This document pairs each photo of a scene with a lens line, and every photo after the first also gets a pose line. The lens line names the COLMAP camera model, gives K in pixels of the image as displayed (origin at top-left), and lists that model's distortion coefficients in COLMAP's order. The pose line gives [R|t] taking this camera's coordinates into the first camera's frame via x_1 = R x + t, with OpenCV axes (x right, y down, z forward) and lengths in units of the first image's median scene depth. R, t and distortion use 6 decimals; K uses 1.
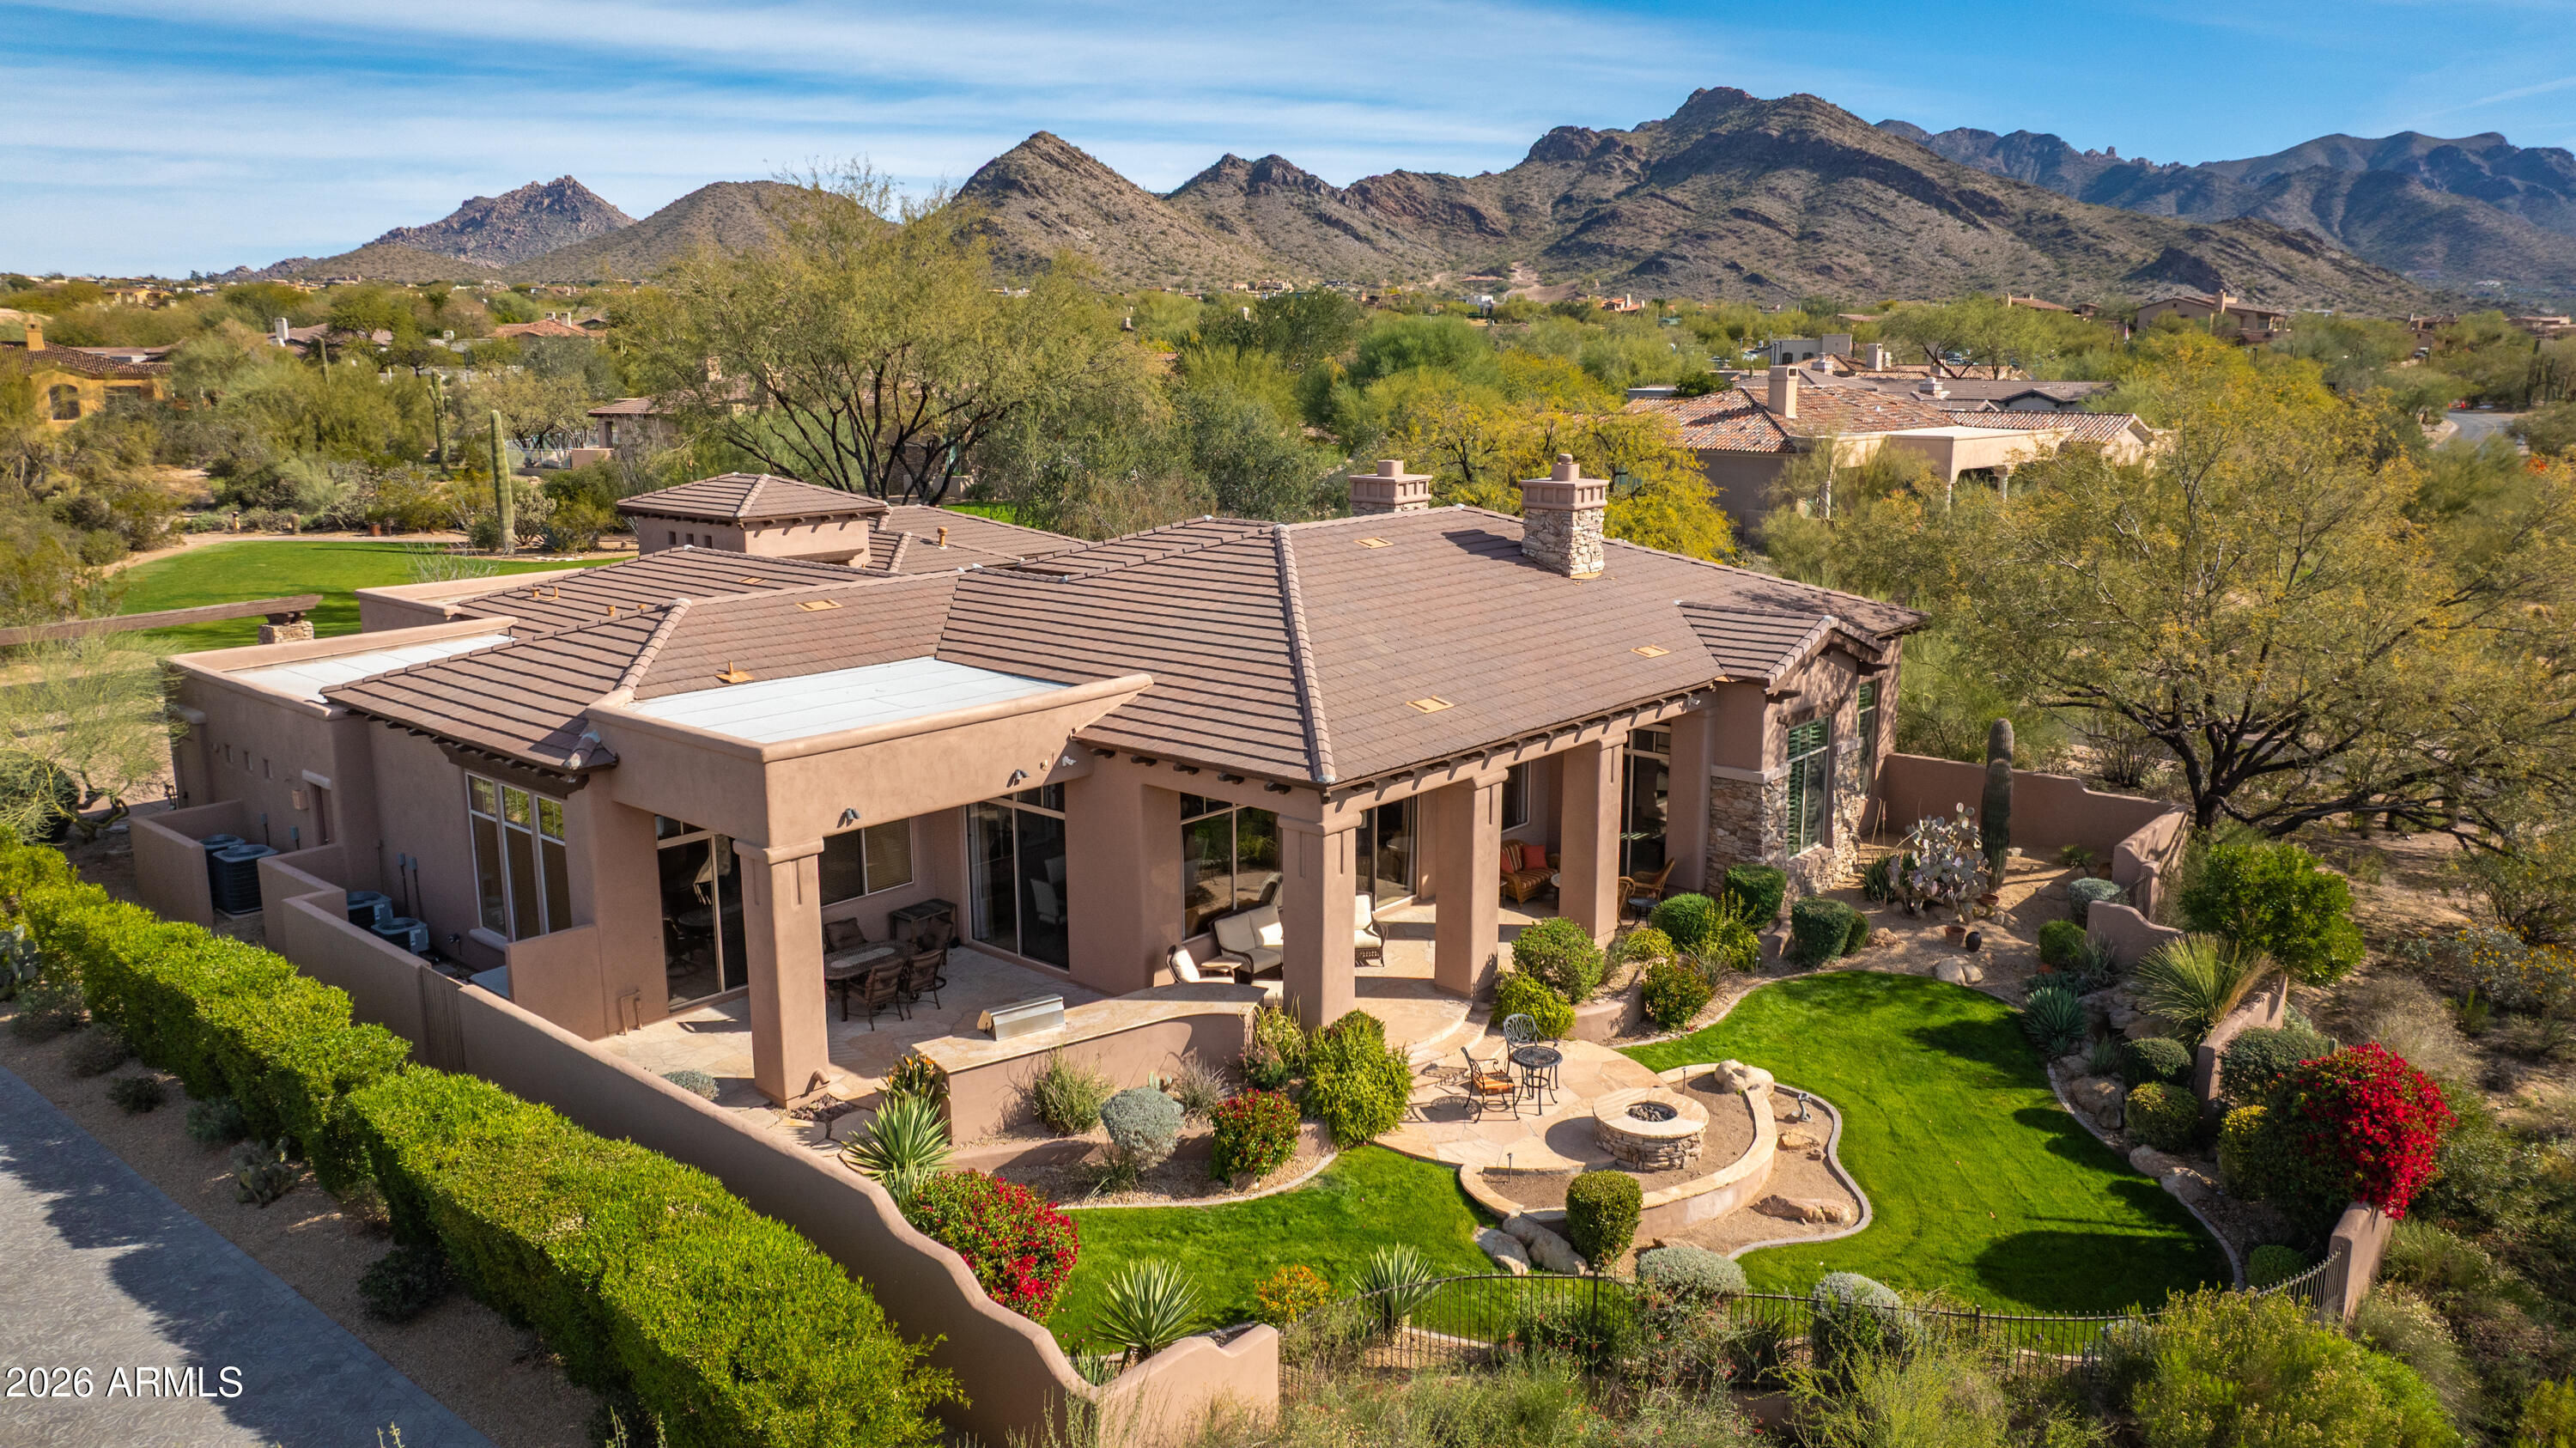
lens RADIAL K [[1790.7, 0, 1298.5], [0, 1790.7, 725.5], [0, 0, 1]] dist [-0.012840, 0.005000]
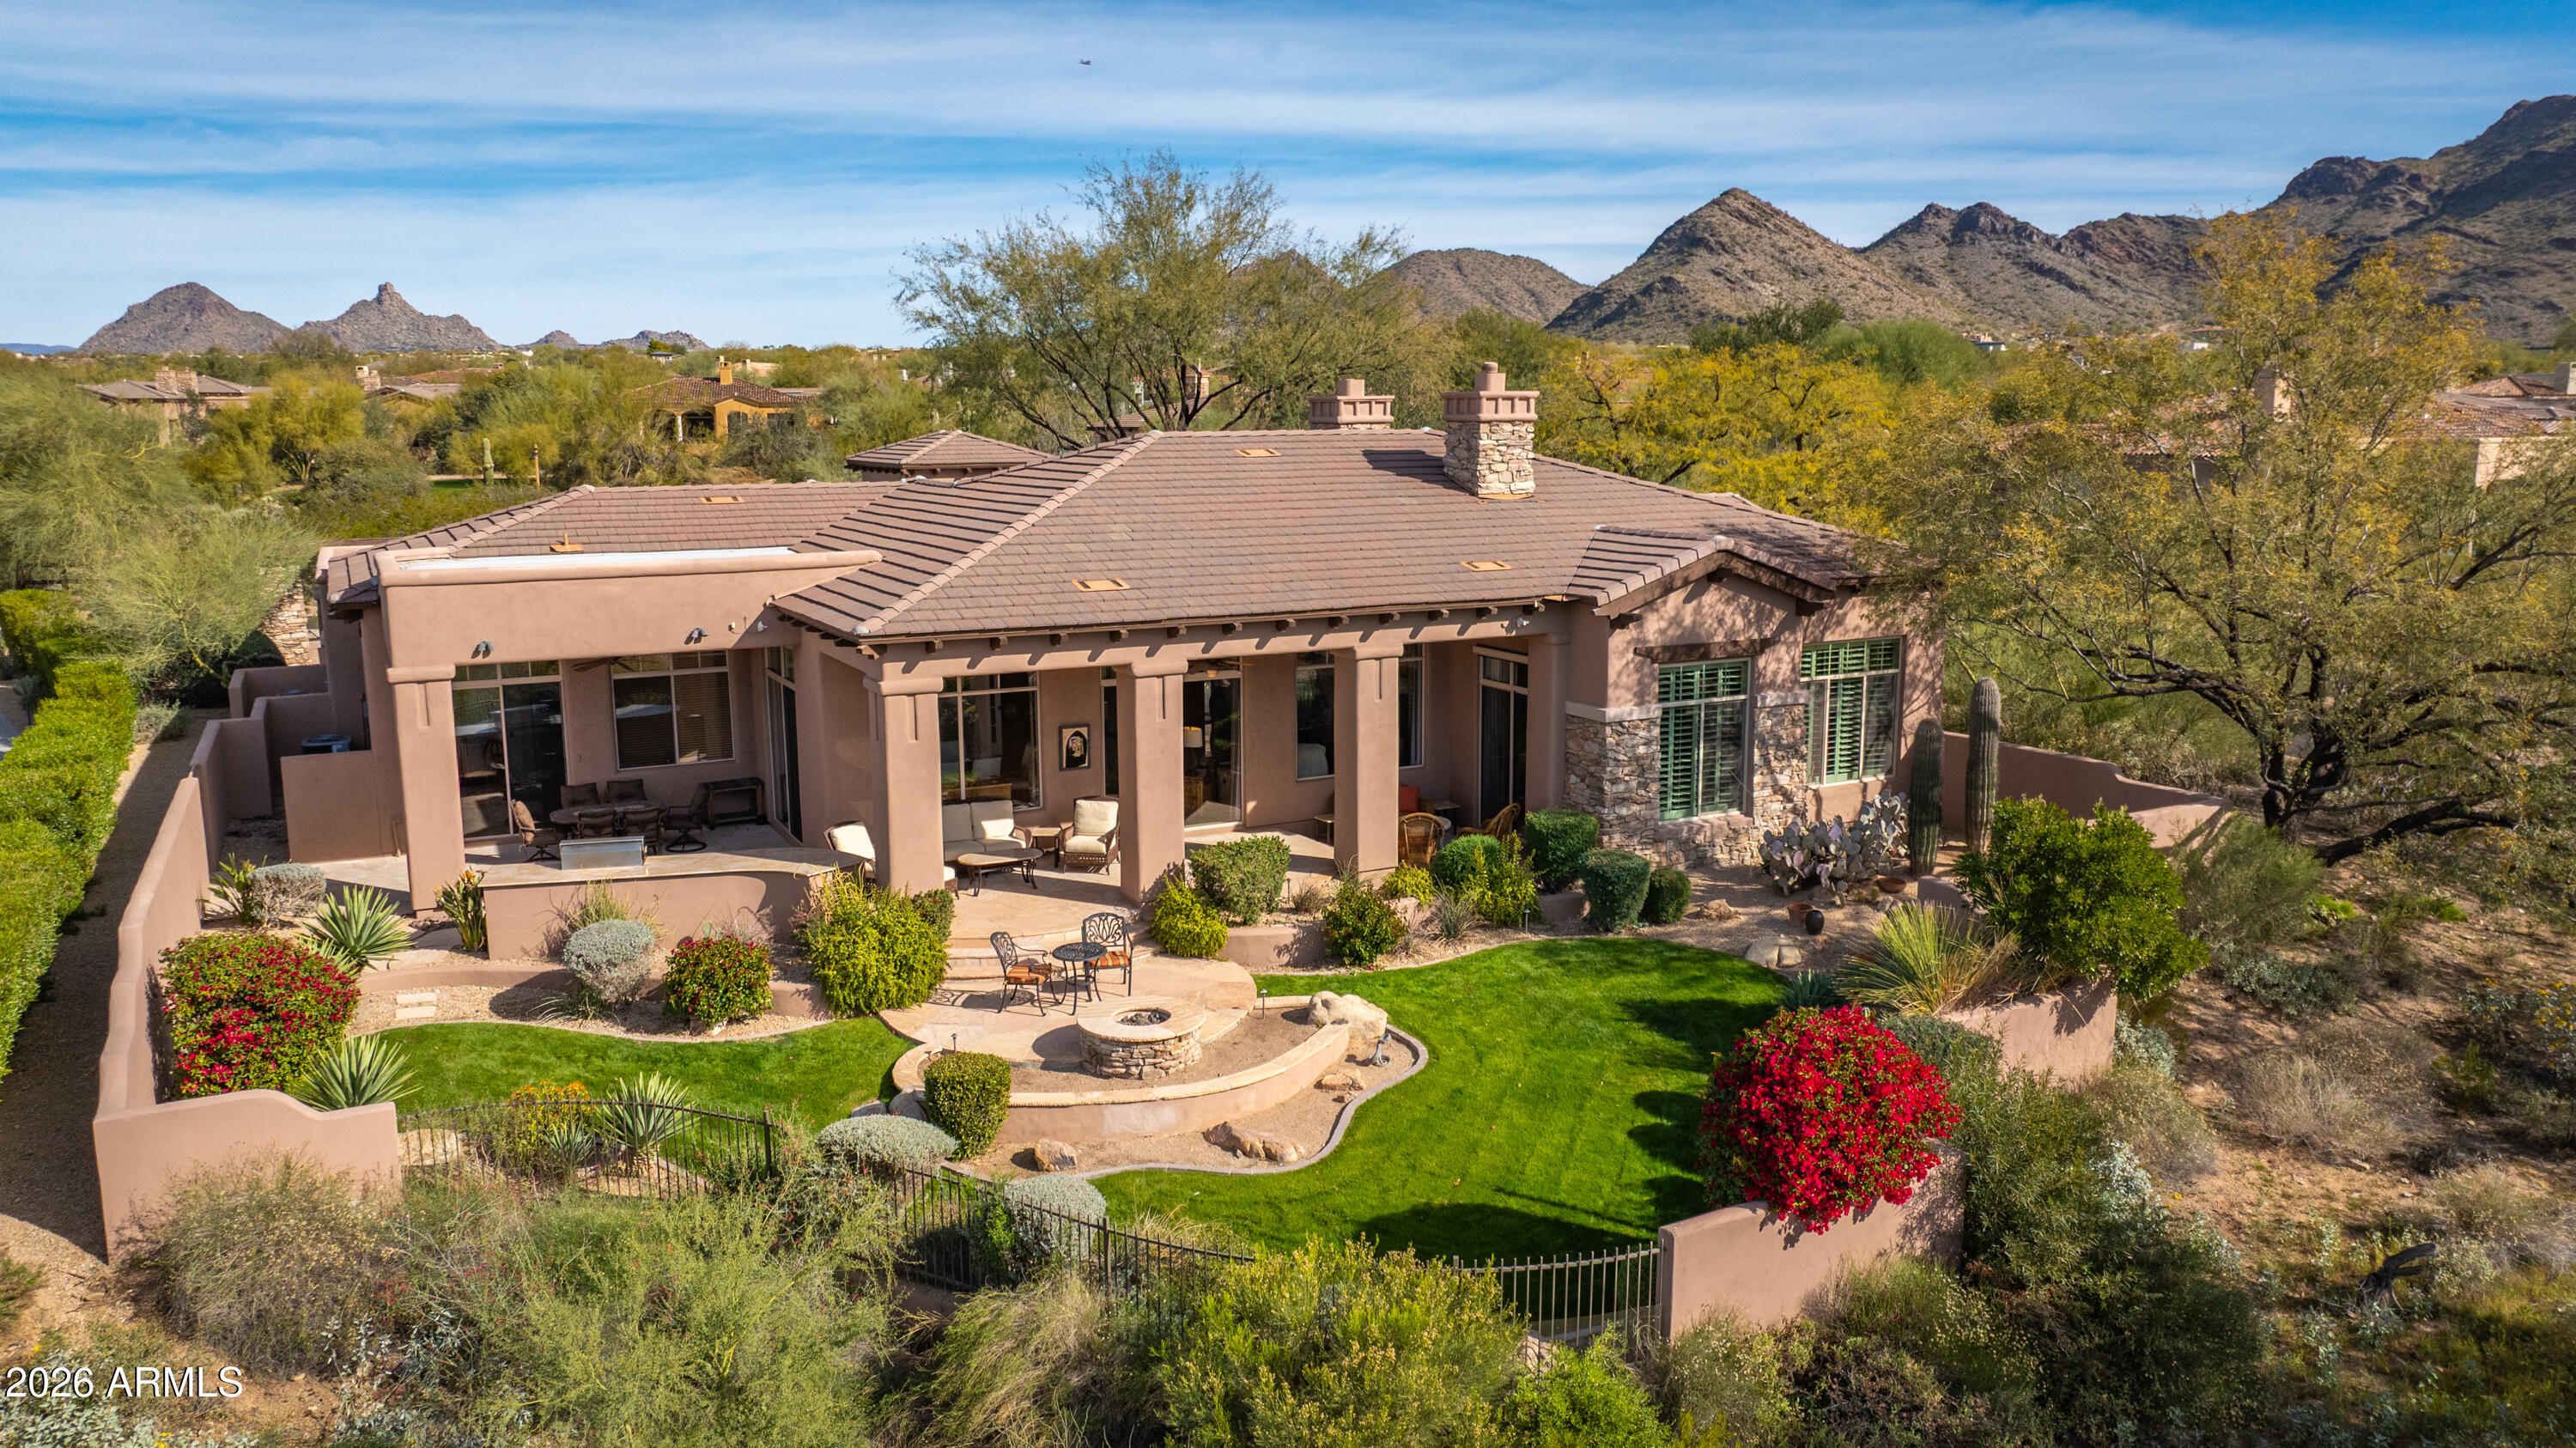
lens RADIAL K [[1790.7, 0, 1298.5], [0, 1790.7, 725.5], [0, 0, 1]] dist [-0.012840, 0.005000]
pose [[0.933375, 0.059838, -0.353878, 0.495952], [-0.070784, 0.997328, -0.018055, 0.069956], [0.351852, 0.041901, 0.935117, 0.160081]]
